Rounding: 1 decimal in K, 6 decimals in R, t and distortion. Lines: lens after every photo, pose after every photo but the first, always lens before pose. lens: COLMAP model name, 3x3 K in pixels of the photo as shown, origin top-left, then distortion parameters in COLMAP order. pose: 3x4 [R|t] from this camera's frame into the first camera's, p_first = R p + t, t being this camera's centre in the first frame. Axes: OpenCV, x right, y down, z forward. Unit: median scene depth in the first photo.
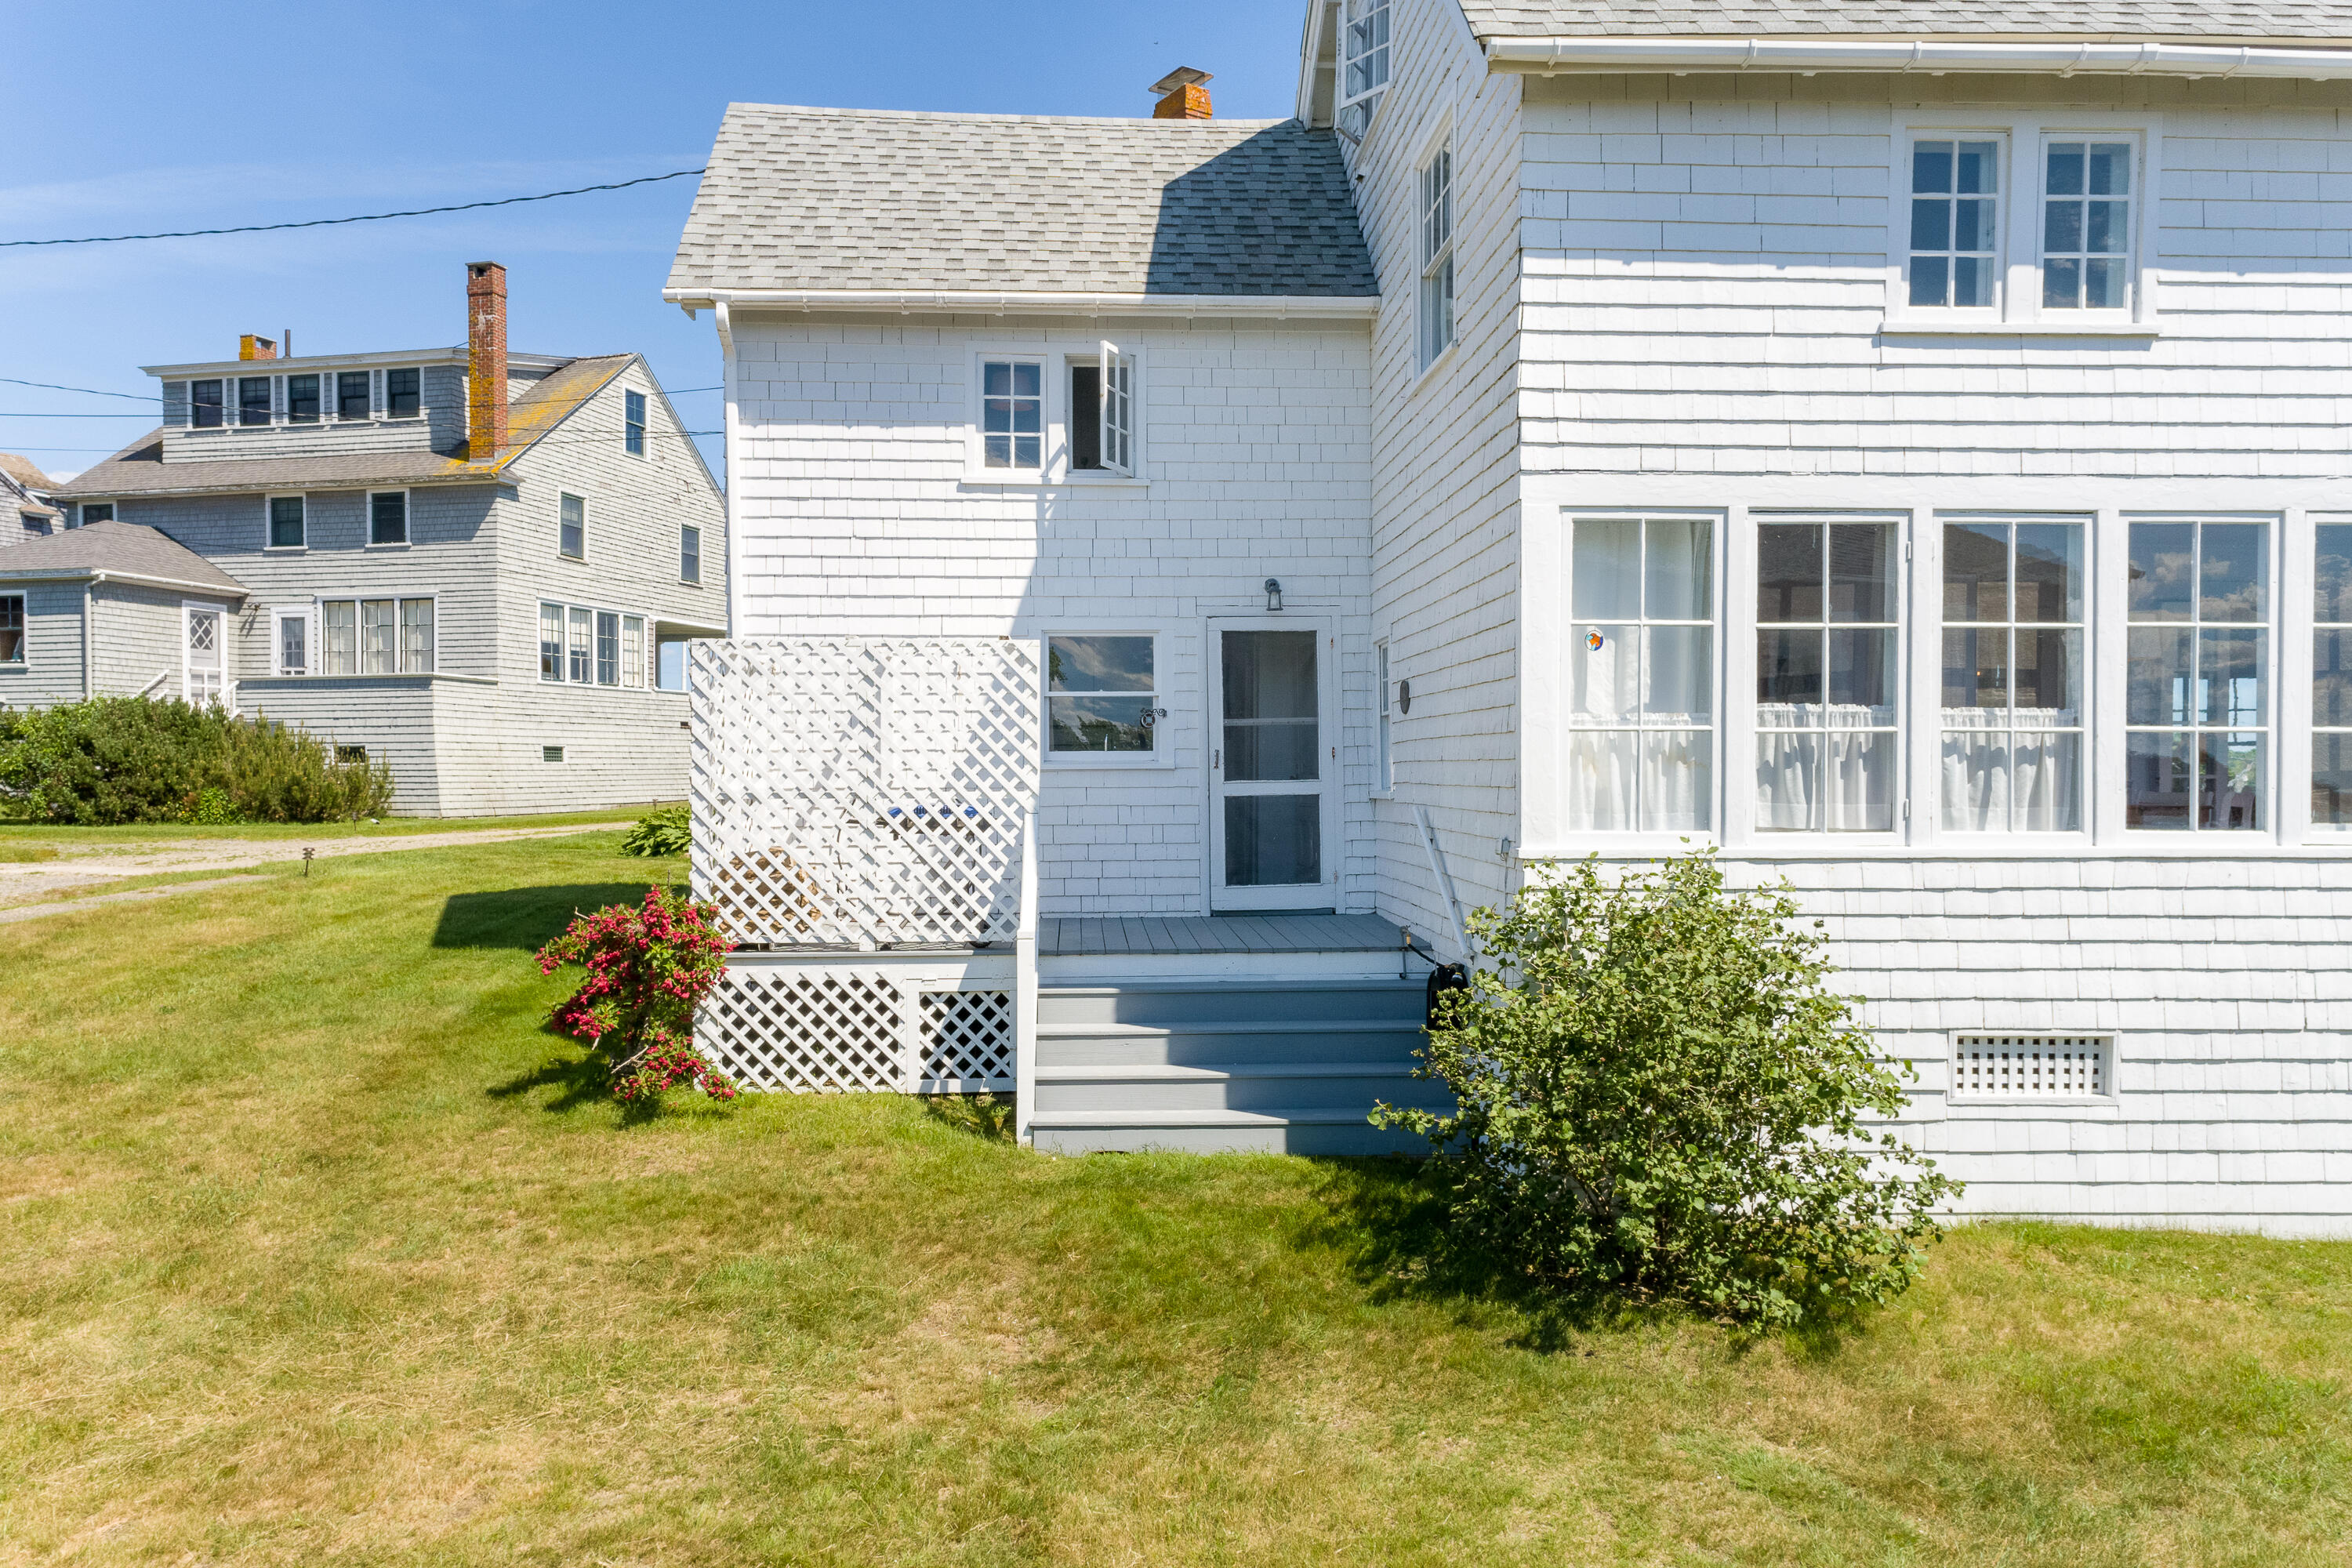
lens RADIAL K [[1635.5, 0, 1175.0], [0, 1635.5, 778.5], [0, 0, 1]] dist [0.044210, -0.002073]
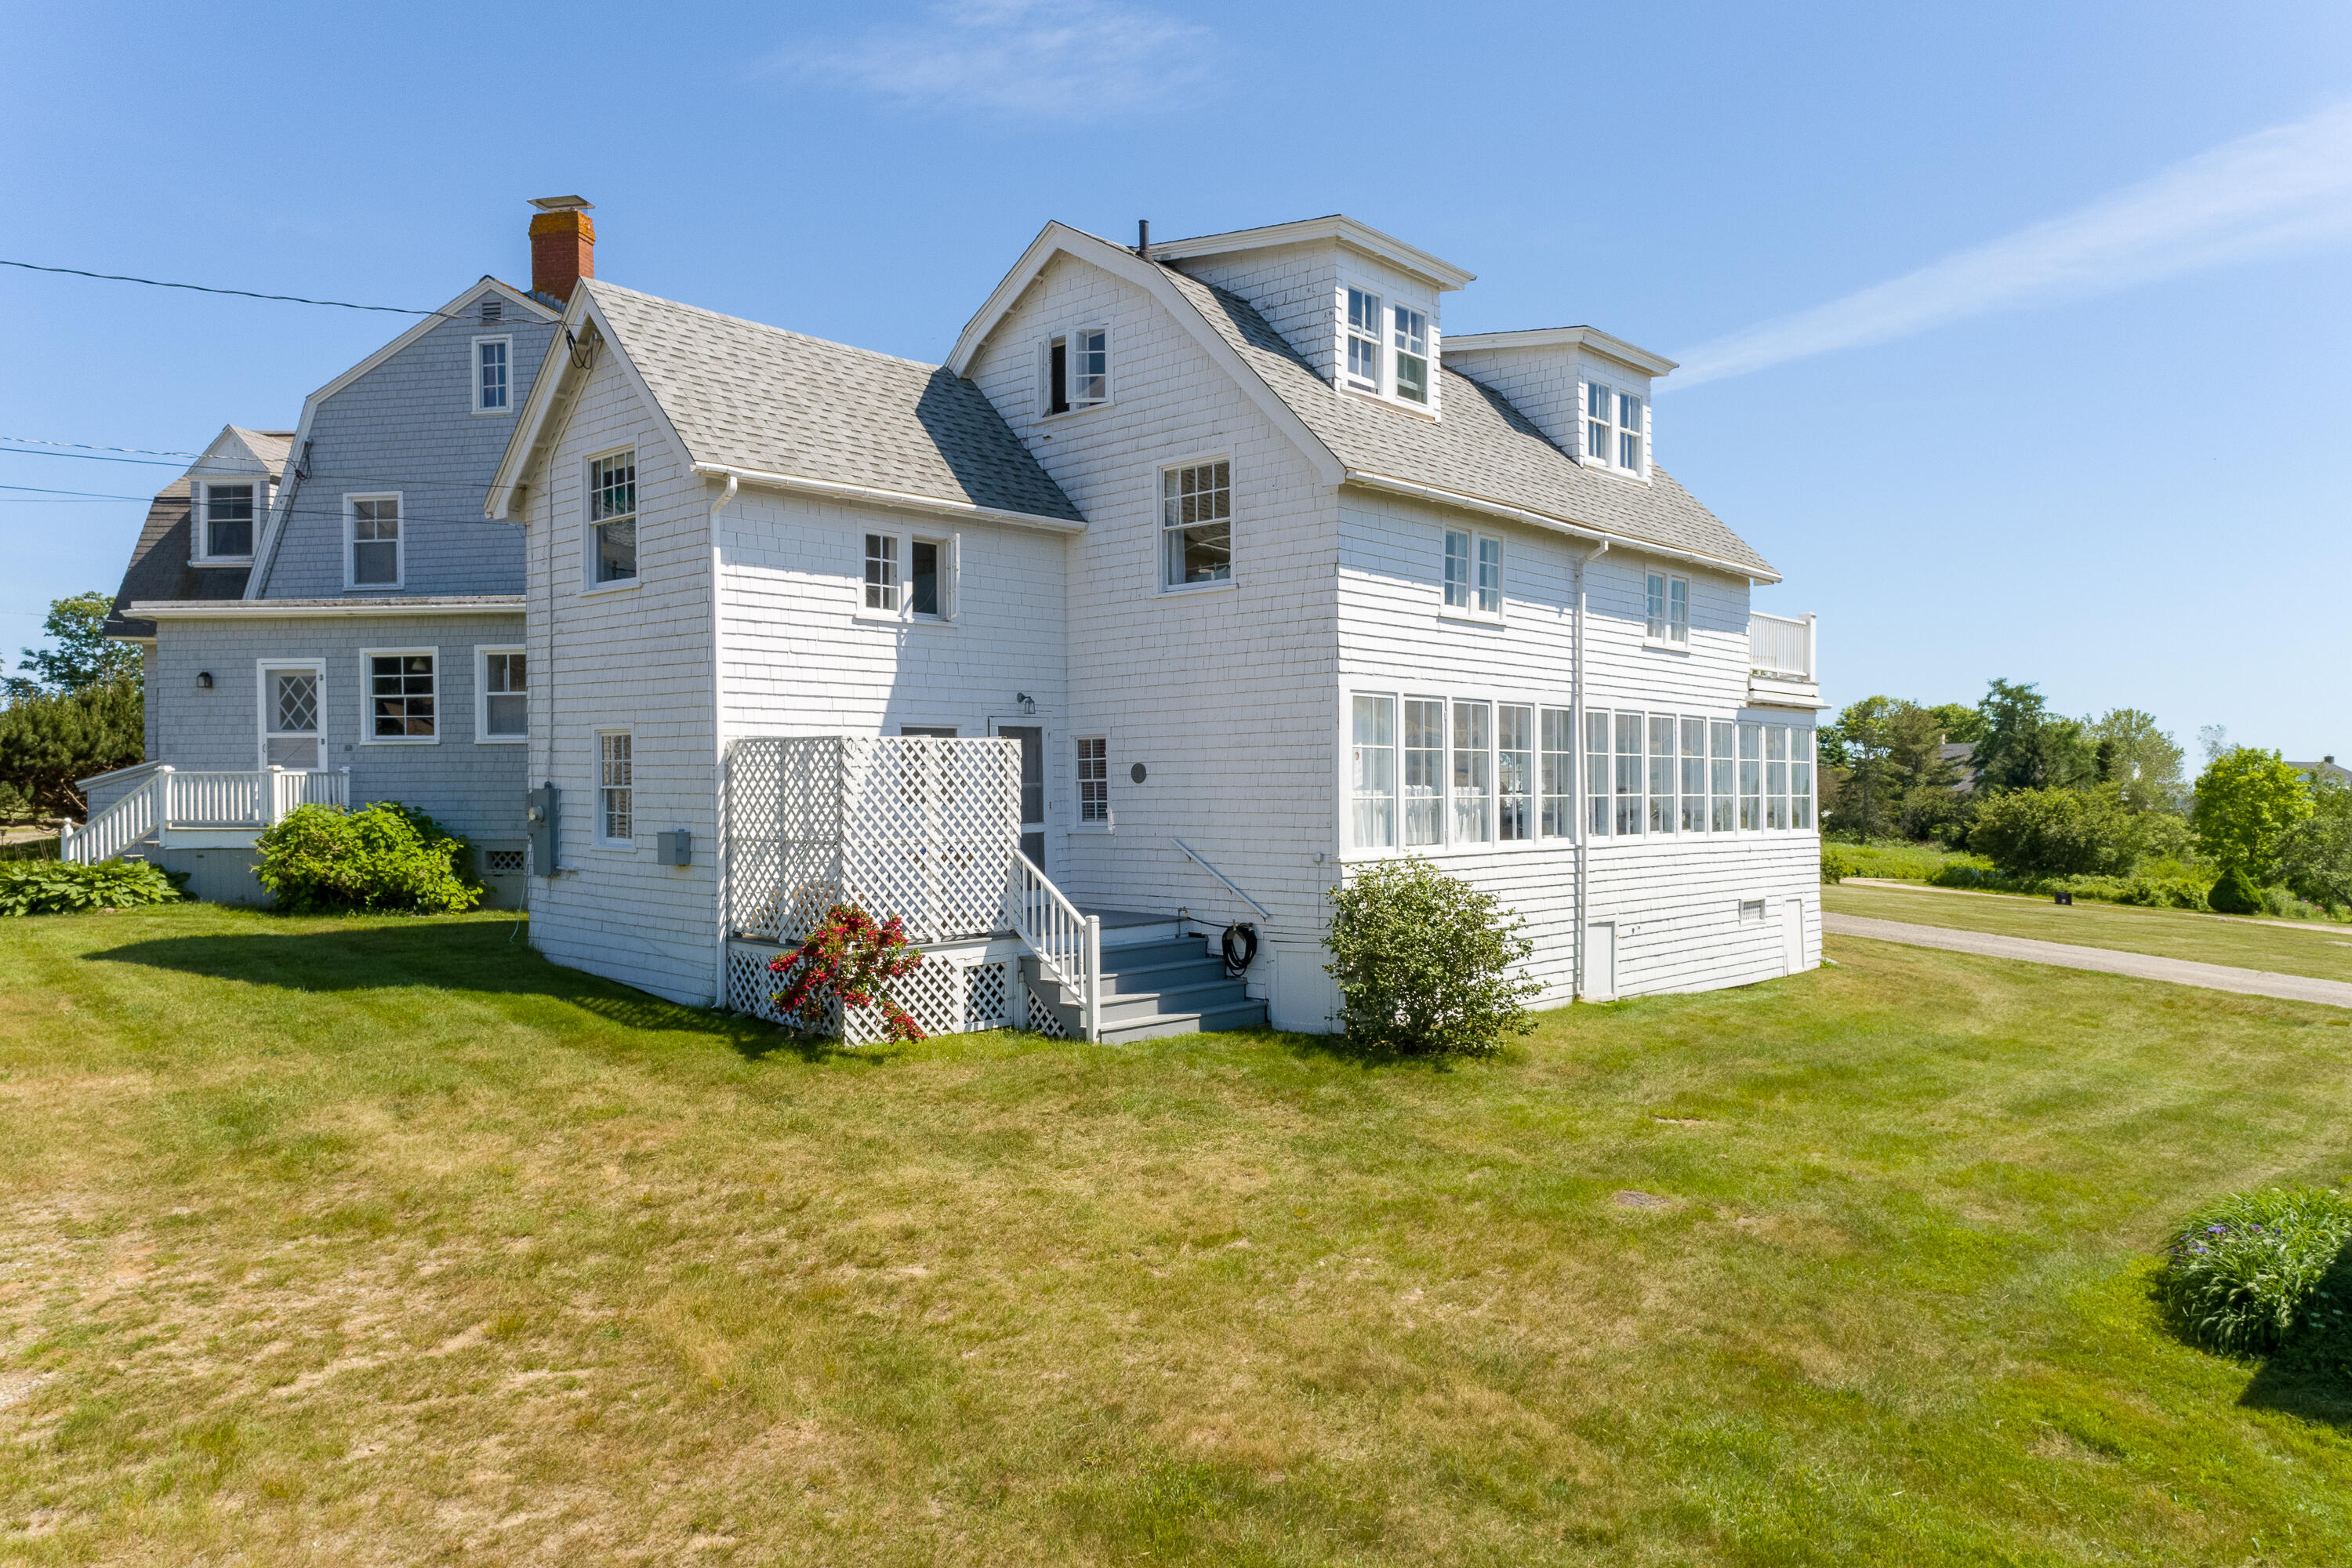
lens RADIAL K [[1635.5, 0, 1168.8], [0, 1635.5, 788.4], [0, 0, 1]] dist [0.044210, -0.002073]
pose [[0.710167, -0.003276, 0.704025, -1.103327], [0.007409, 0.999969, -0.002821, -0.031520], [-0.703994, 0.007219, 0.710169, -0.231526]]
